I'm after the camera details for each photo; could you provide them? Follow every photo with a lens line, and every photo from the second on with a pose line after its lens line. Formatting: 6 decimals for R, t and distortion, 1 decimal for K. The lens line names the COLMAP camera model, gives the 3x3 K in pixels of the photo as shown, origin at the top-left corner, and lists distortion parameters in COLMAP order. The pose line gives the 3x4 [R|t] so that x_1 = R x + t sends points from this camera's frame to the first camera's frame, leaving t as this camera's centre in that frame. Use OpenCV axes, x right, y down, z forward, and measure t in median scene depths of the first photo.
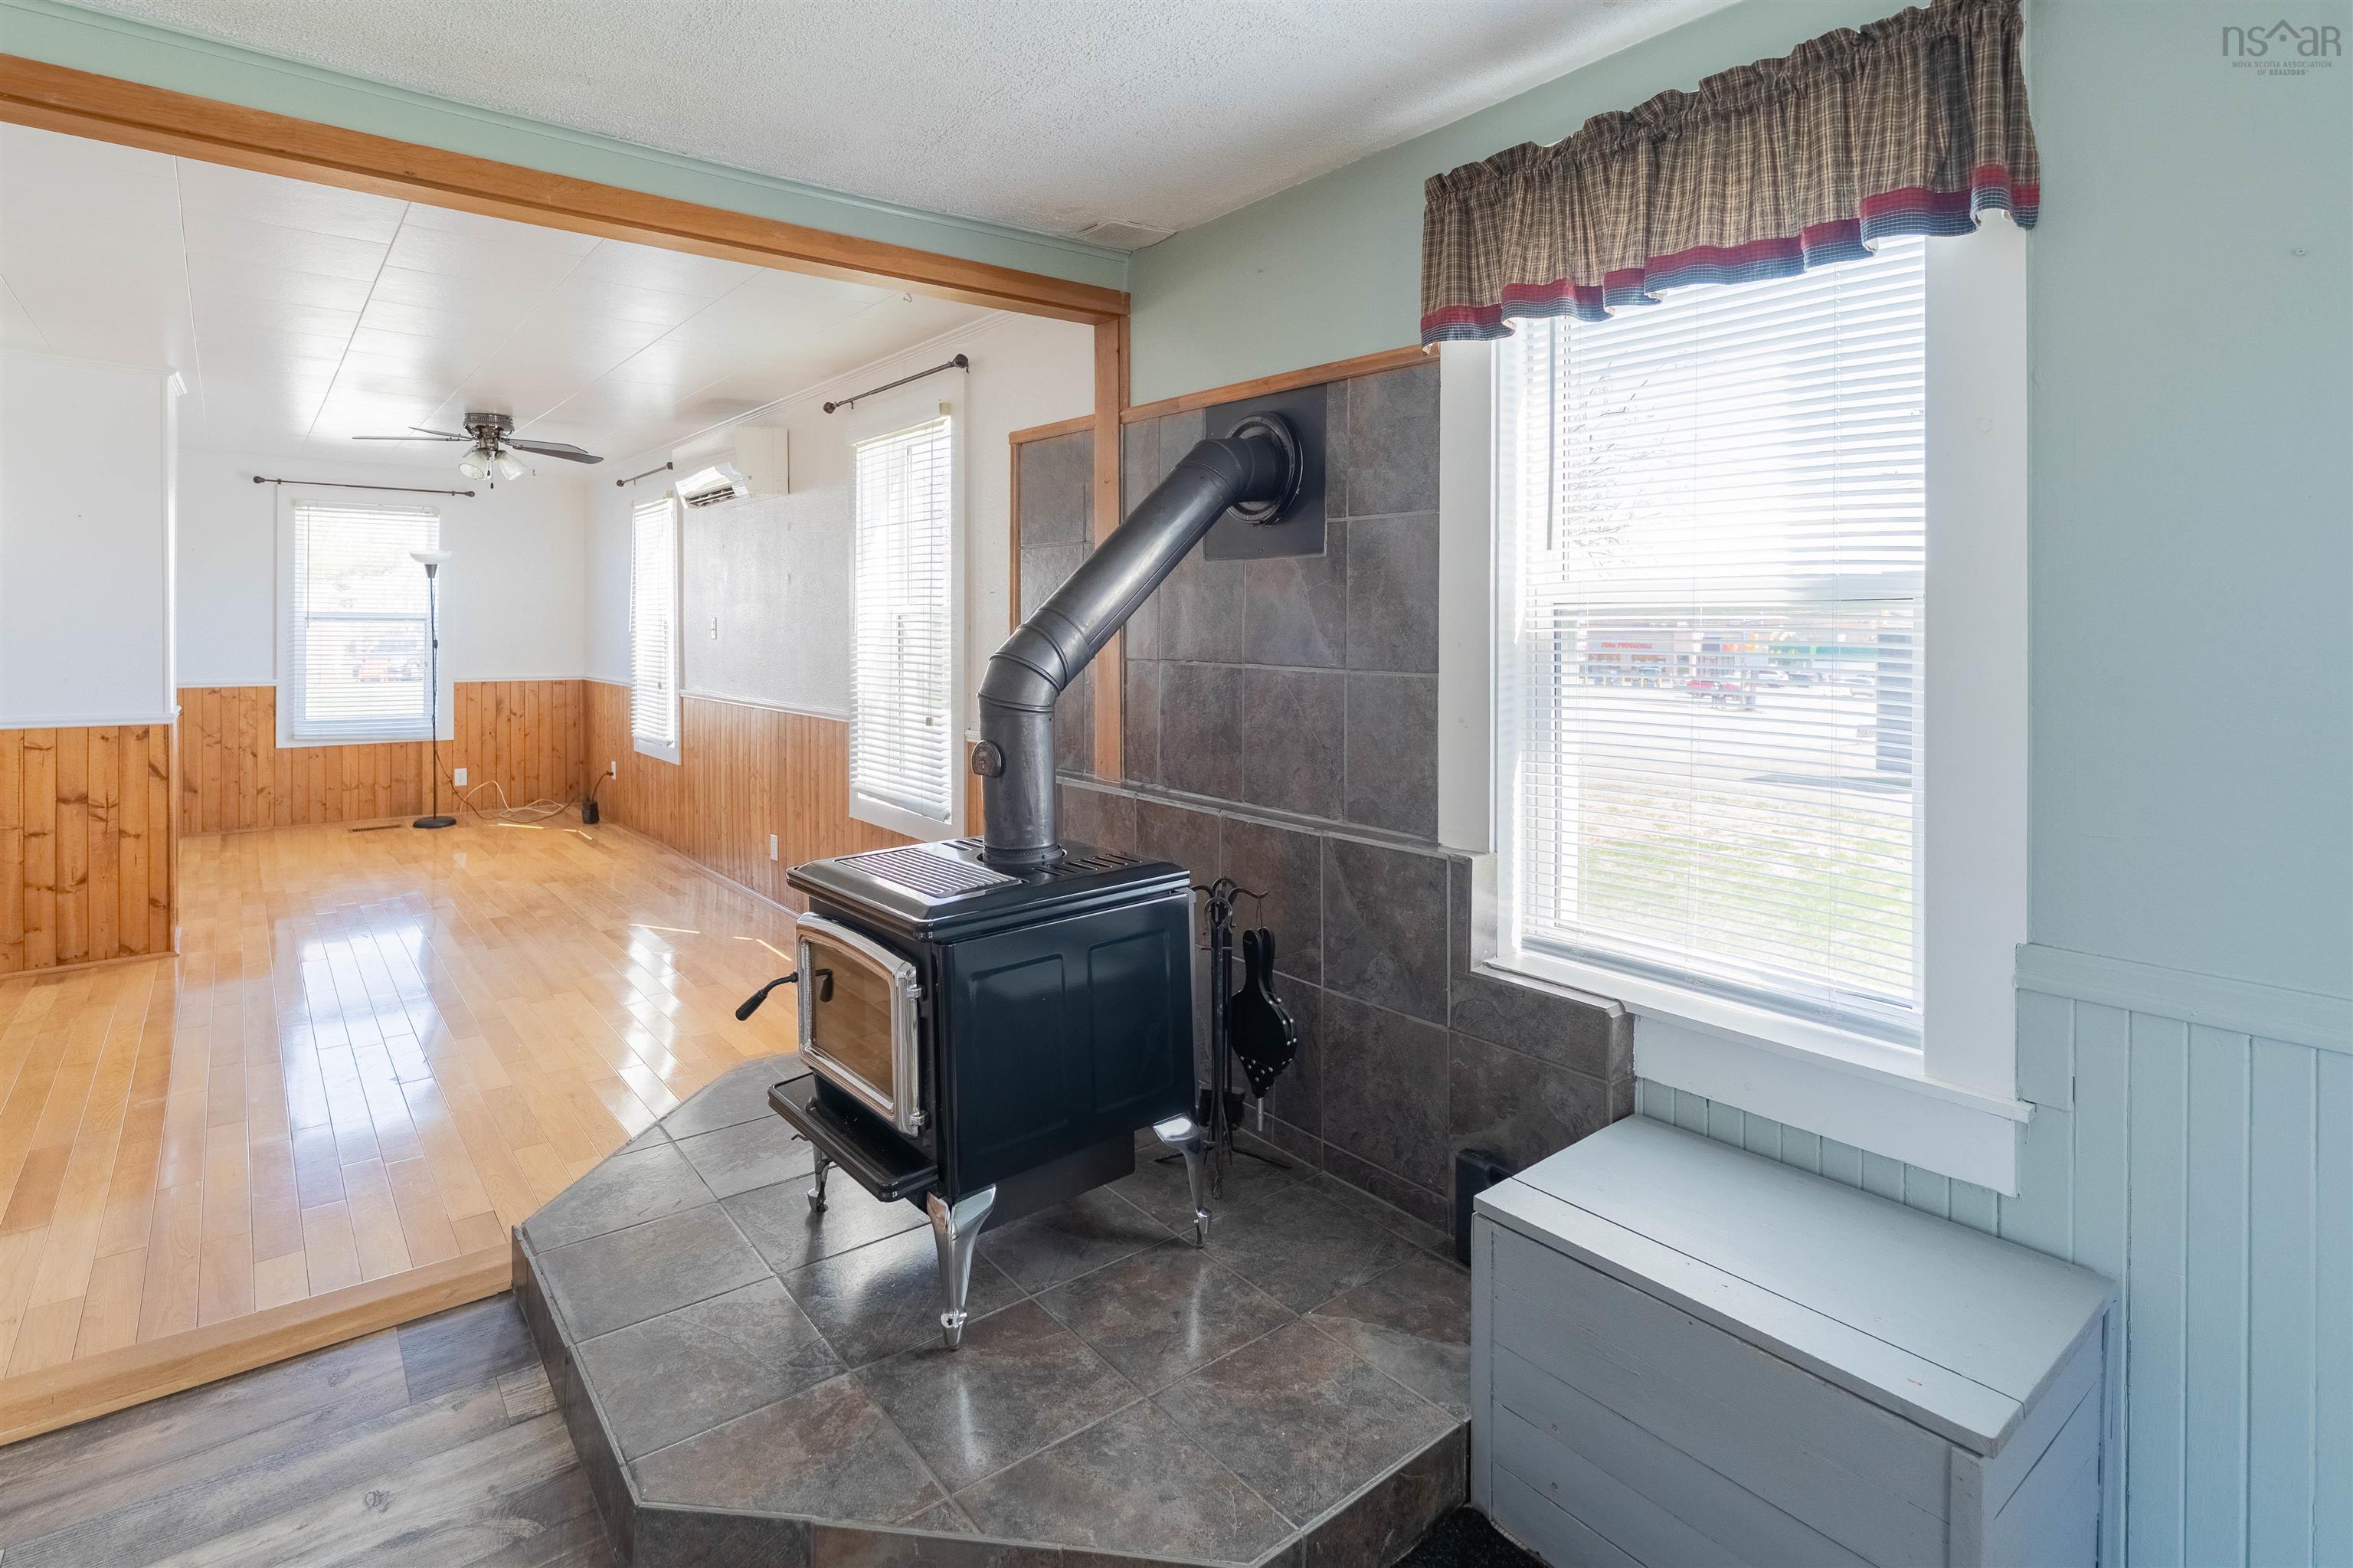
lens RADIAL K [[1262.5, 0, 1140.3], [0, 1262.5, 617.0], [0, 0, 1]] dist [0.002654, 0.000060]
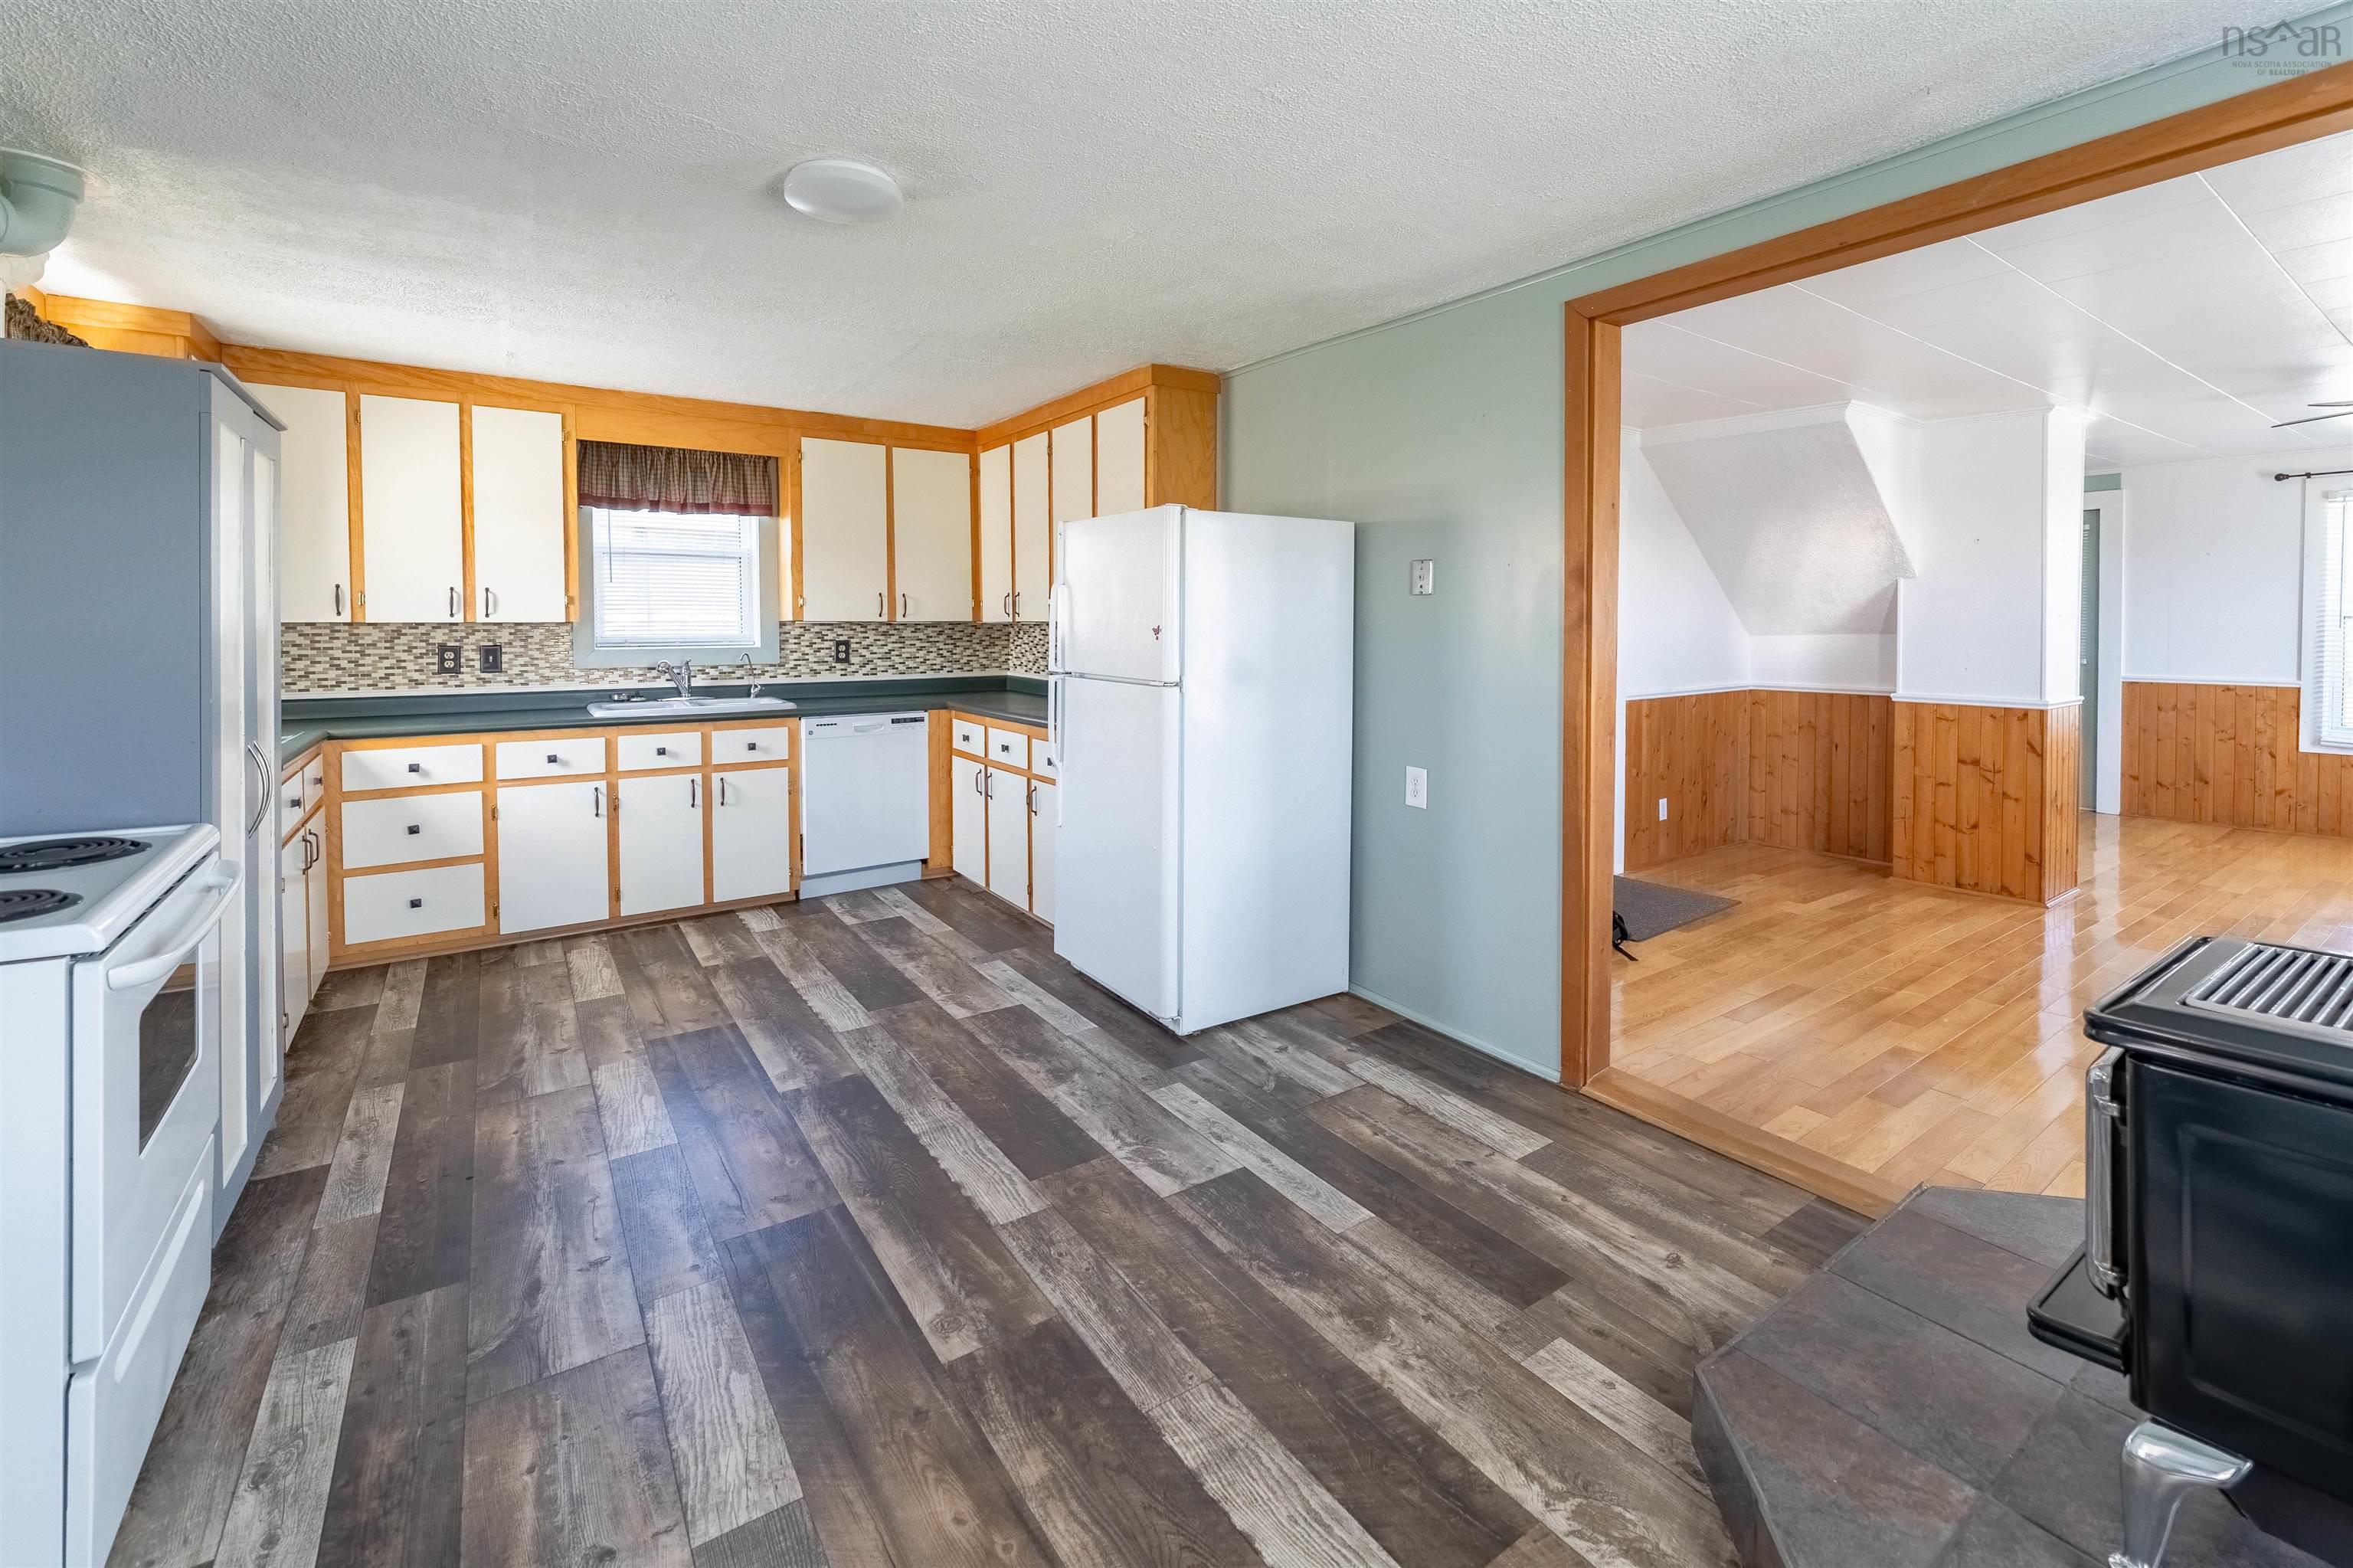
lens RADIAL K [[977.3, 0, 1086.2], [0, 977.3, 649.1], [0, 0, 1]] dist [0.000310, -0.000242]
pose [[-0.131605, 0.020357, -0.991093, 0.205573], [0.009501, 0.999769, 0.019273, 0.002180], [0.991257, -0.006880, -0.131768, 0.200283]]
